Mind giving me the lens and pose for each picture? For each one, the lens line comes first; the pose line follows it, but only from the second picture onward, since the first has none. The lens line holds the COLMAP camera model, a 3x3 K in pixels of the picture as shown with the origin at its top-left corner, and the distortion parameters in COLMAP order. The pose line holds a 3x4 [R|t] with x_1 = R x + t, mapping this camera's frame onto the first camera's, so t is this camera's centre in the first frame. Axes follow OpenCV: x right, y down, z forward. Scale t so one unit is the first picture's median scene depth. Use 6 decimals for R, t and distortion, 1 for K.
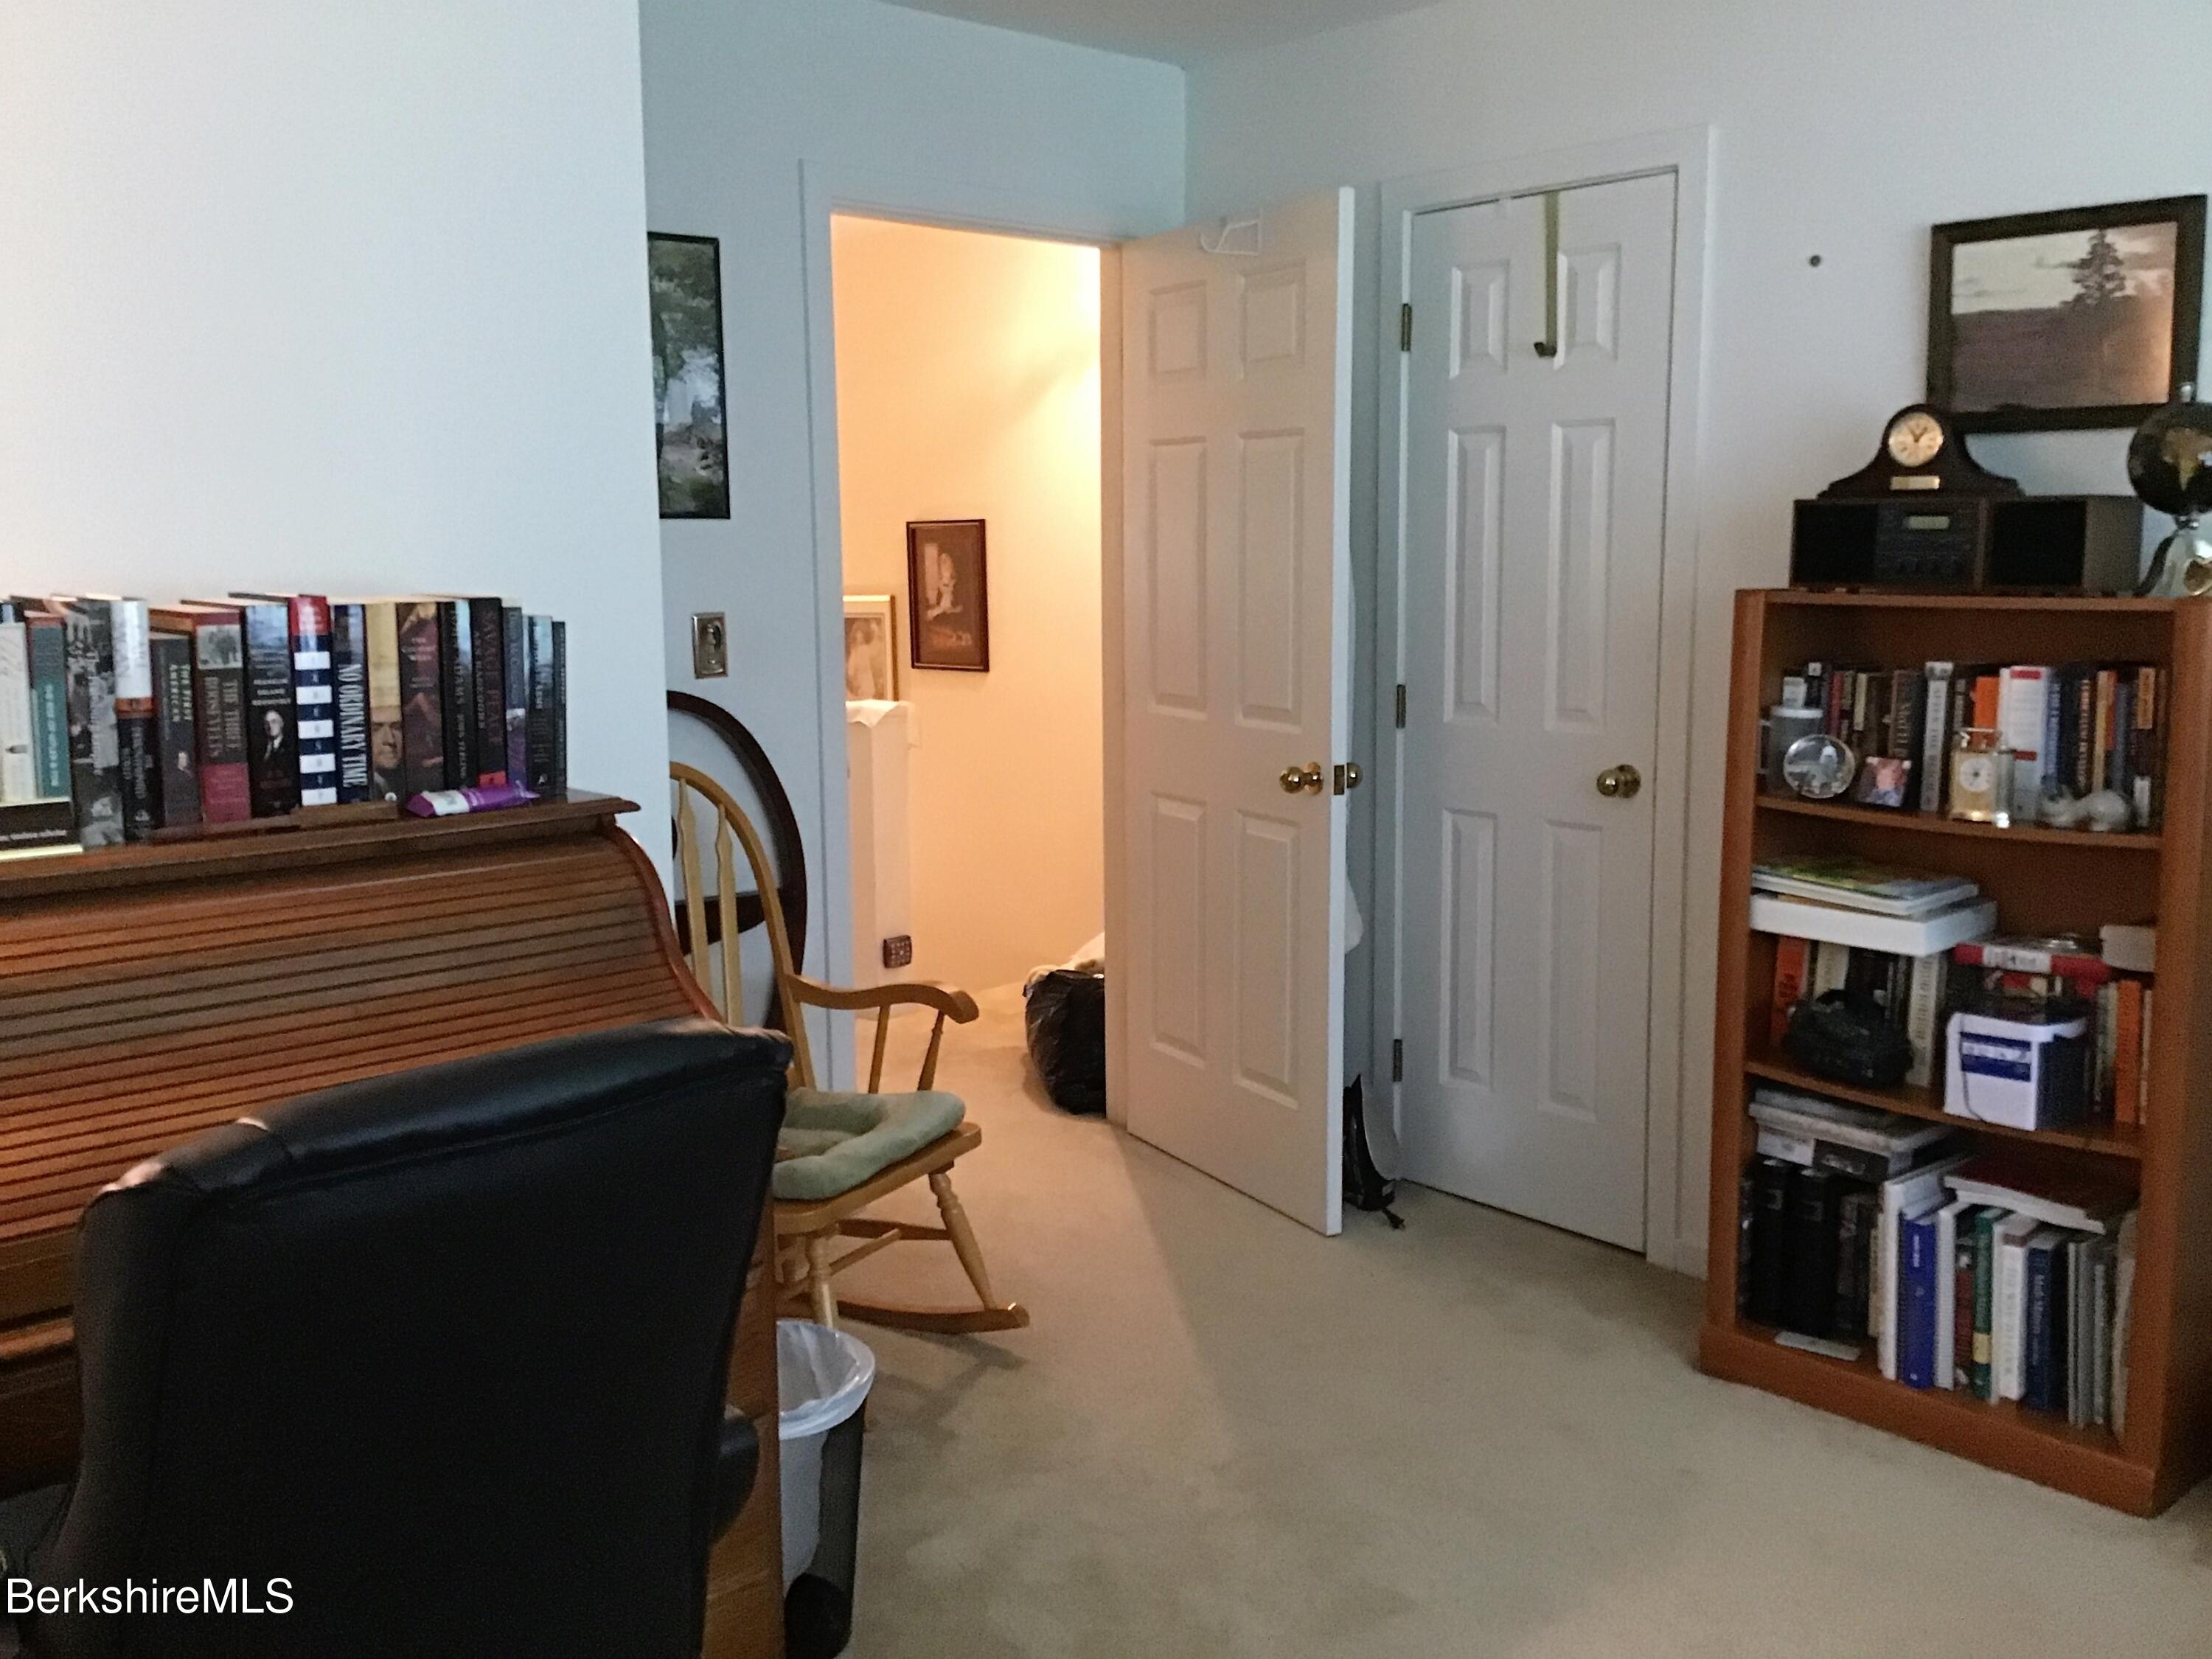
lens RADIAL K [[1974.1, 0, 1106.0], [0, 1974.1, 829.5], [0, 0, 1]] dist [-0.004981, -0.014551]
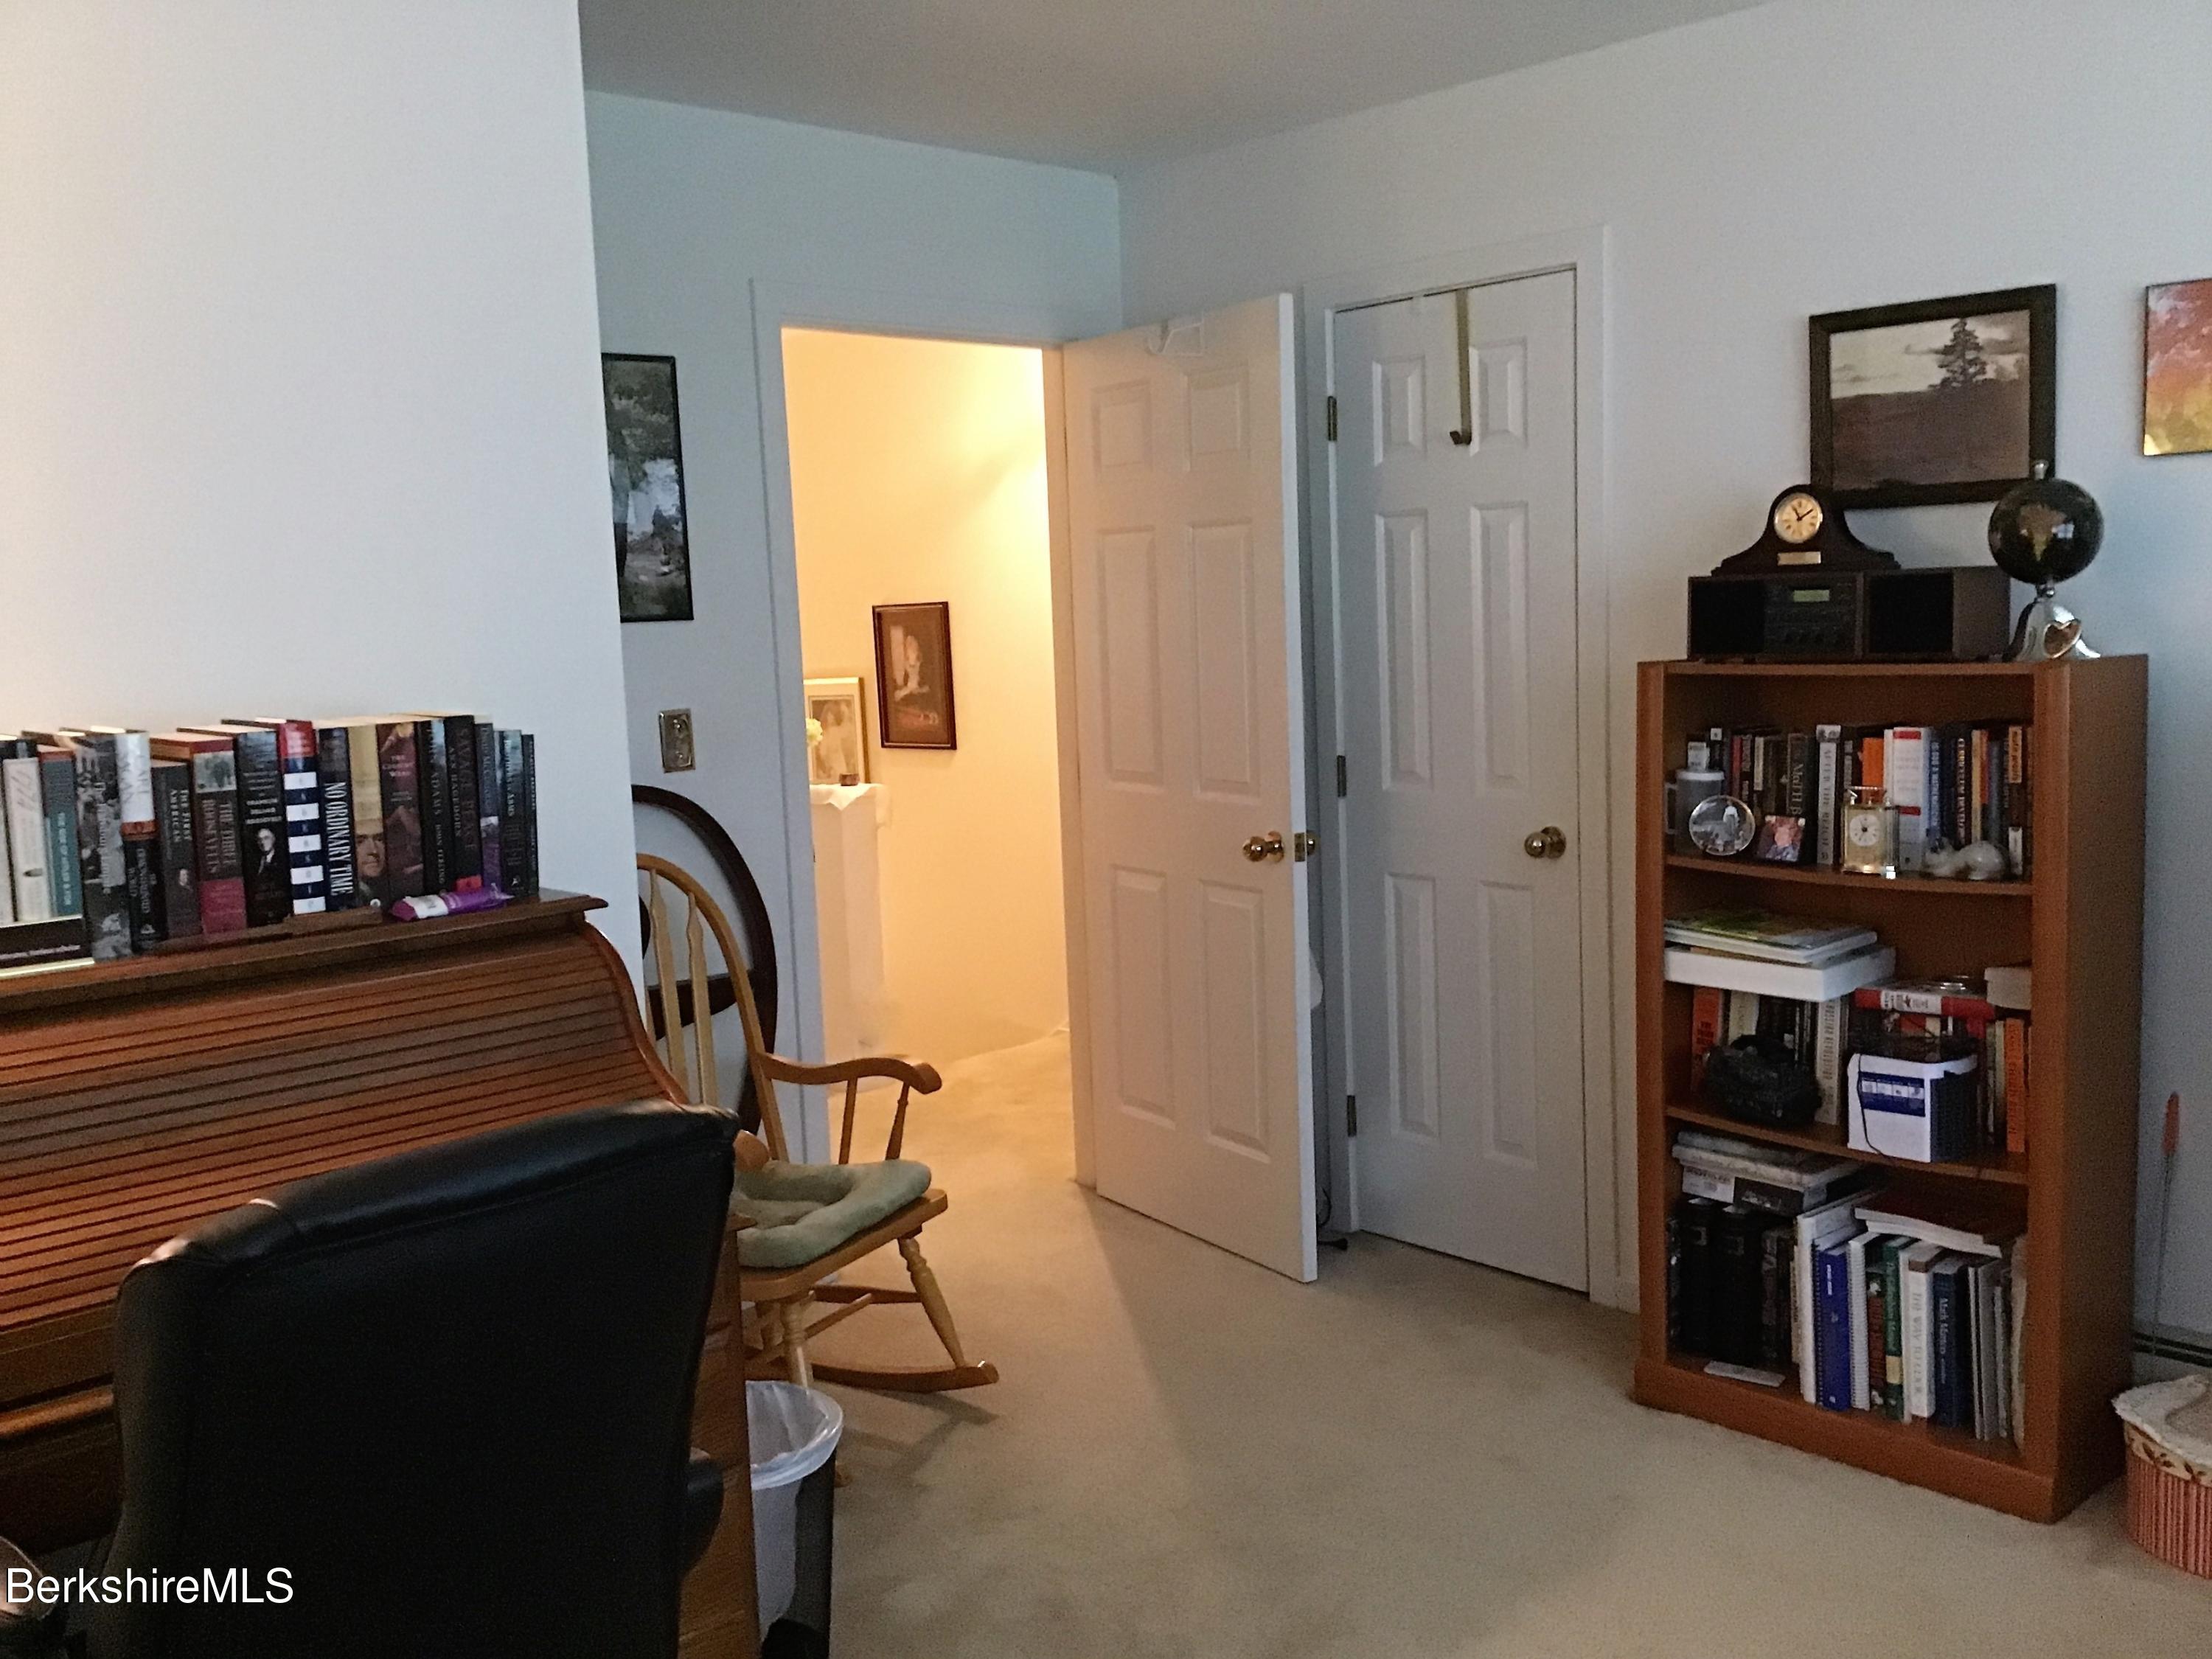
lens RADIAL K [[1989.2, 0, 1119.3], [0, 1989.2, 842.0], [0, 0, 1]] dist [-0.008755, -0.020609]
pose [[0.999440, -0.031548, 0.011178, 0.026399], [0.031817, 0.999186, -0.024791, -0.007689], [-0.010387, 0.025132, 0.999630, -0.072825]]
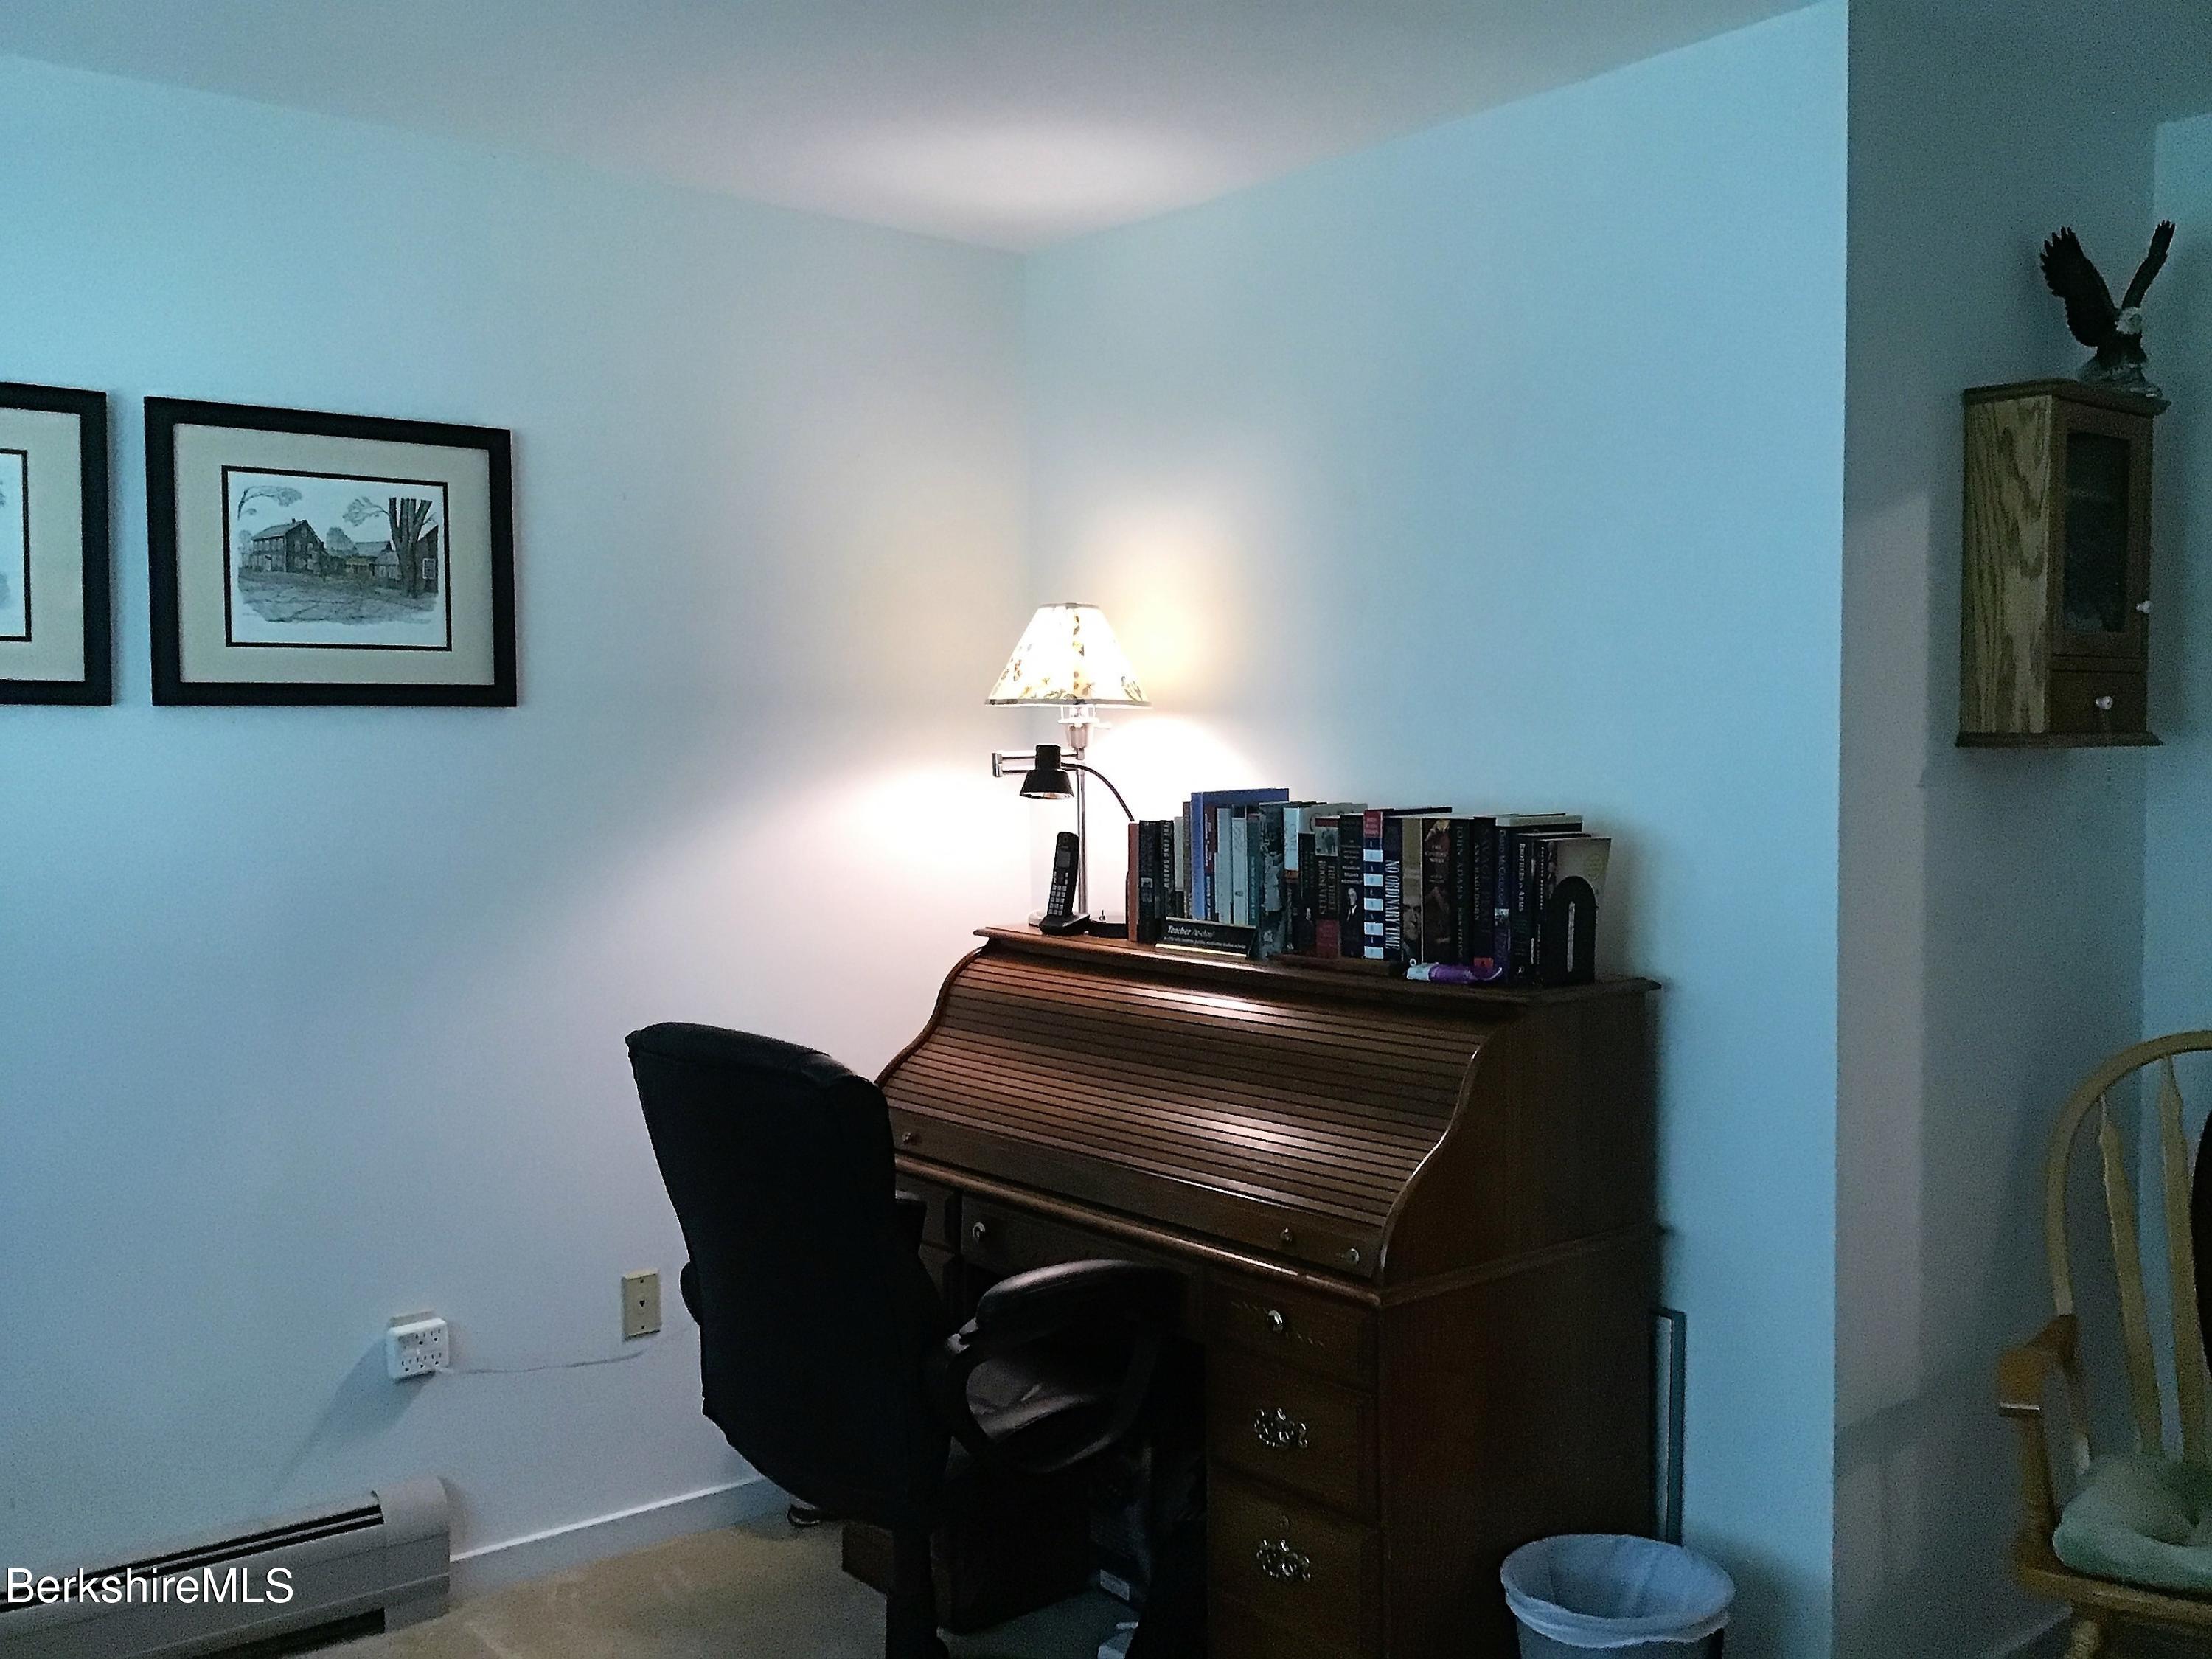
lens RADIAL K [[1974.1, 0, 1106.0], [0, 1974.1, 829.5], [0, 0, 1]] dist [-0.004981, -0.014551]
pose [[-0.074257, 0.041738, -0.996365, 0.748893], [-0.141279, 0.988606, 0.051942, -0.110698], [0.987181, 0.144622, -0.067515, 0.664955]]
